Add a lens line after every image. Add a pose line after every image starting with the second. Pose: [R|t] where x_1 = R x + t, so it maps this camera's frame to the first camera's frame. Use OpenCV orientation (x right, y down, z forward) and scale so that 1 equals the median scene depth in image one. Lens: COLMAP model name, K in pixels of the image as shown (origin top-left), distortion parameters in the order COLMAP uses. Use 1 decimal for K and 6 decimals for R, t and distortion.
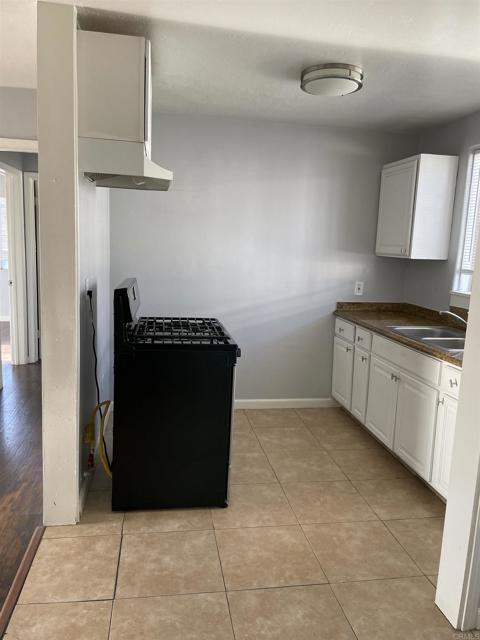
lens RADIAL K [[493.2, 0, 236.1], [0, 493.2, 321.1], [0, 0, 1]] dist [0.049188, -0.071632]
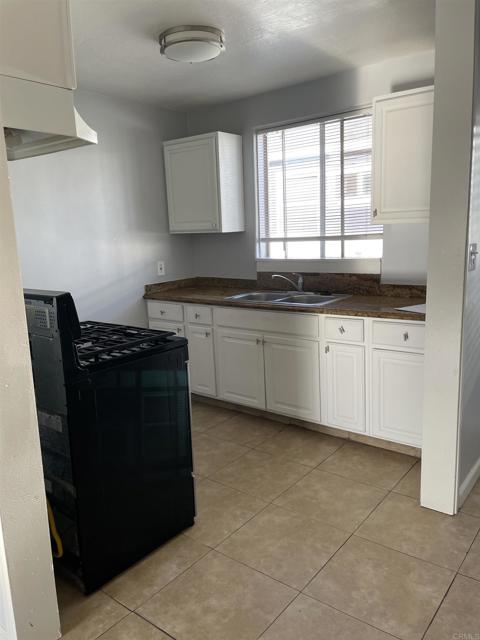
lens RADIAL K [[493.2, 0, 239.3], [0, 493.2, 315.8], [0, 0, 1]] dist [0.049188, -0.071632]
pose [[0.741371, -0.187751, 0.644297, -0.407877], [0.175629, 0.980888, 0.083746, -0.040562], [-0.647707, 0.051070, 0.760176, 0.229657]]
